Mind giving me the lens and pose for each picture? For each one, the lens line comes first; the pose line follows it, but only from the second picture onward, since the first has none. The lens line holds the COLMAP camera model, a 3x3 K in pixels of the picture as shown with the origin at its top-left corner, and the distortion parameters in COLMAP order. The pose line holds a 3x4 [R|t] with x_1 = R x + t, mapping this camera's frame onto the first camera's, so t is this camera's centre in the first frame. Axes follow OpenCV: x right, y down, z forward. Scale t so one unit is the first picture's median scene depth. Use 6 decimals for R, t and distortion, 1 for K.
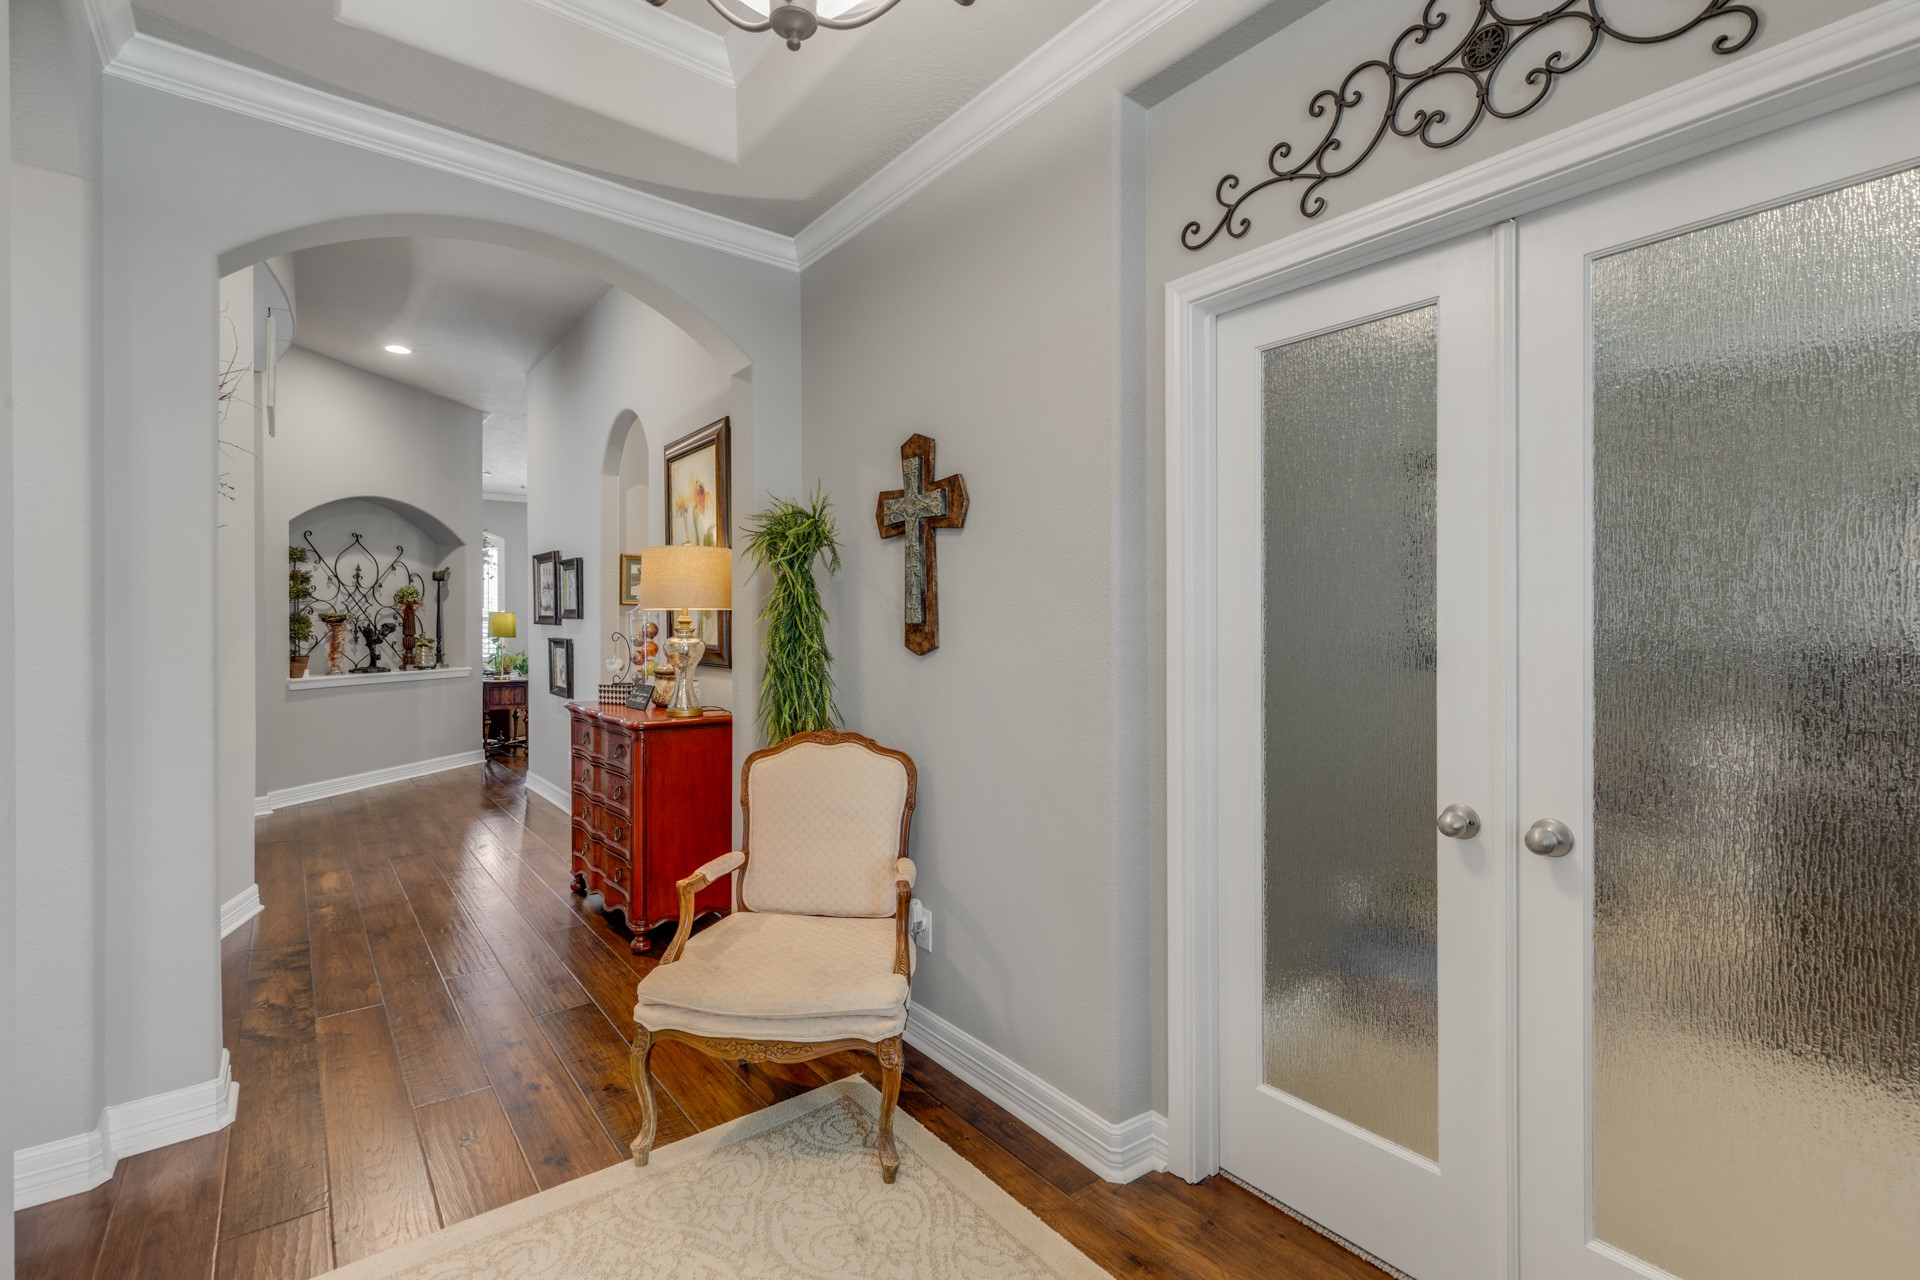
lens RADIAL K [[839.8, 0, 953.0], [0, 839.8, 628.3], [0, 0, 1]] dist [0.007894, -0.000478]
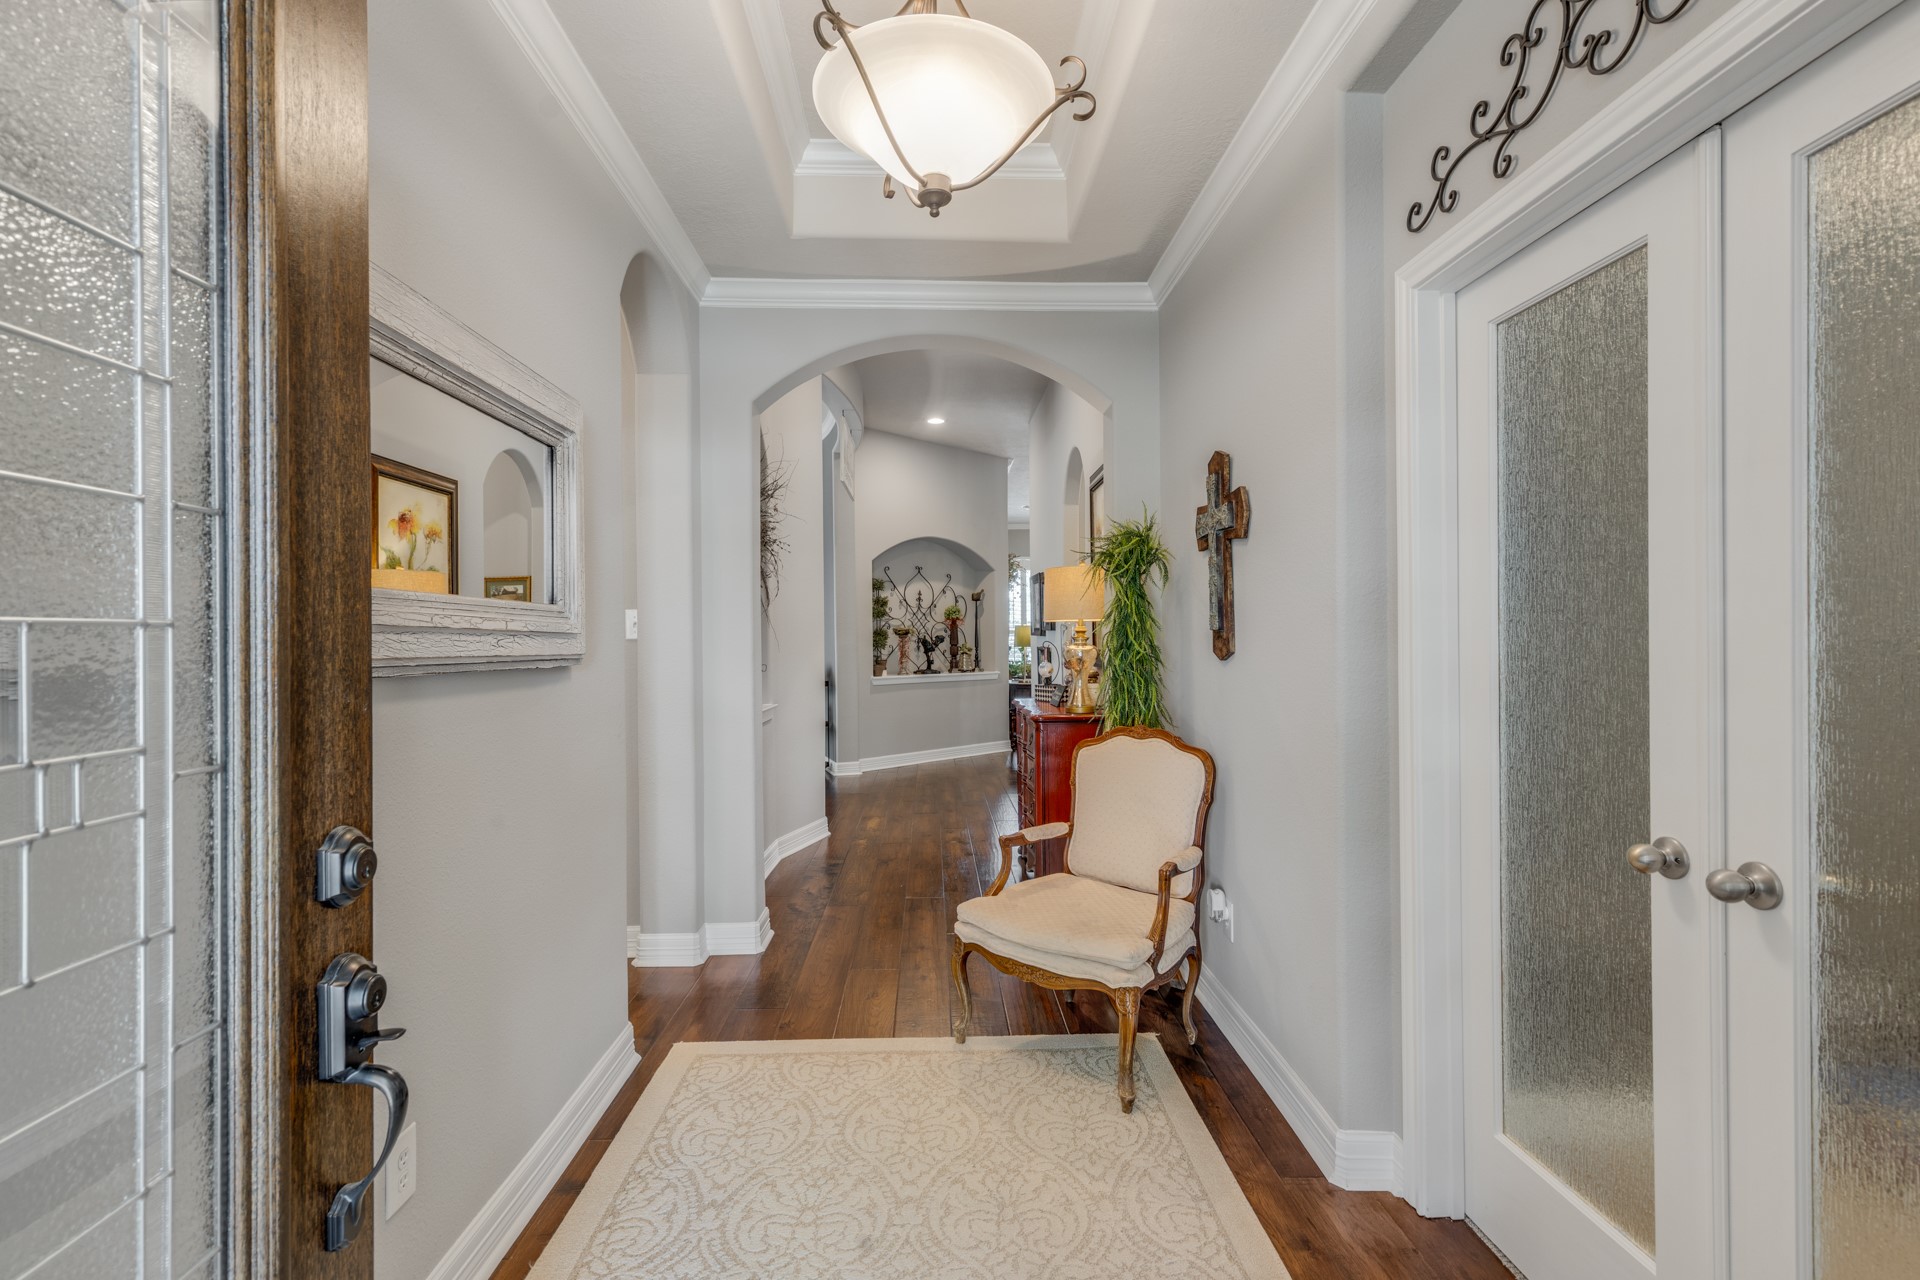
lens RADIAL K [[839.8, 0, 967.7], [0, 839.8, 644.1], [0, 0, 1]] dist [0.007894, -0.000478]
pose [[0.819767, -0.001341, -0.572696, 0.320200], [0.004763, 0.999979, 0.004476, 0.005925], [0.572678, -0.006397, 0.819755, -0.054673]]
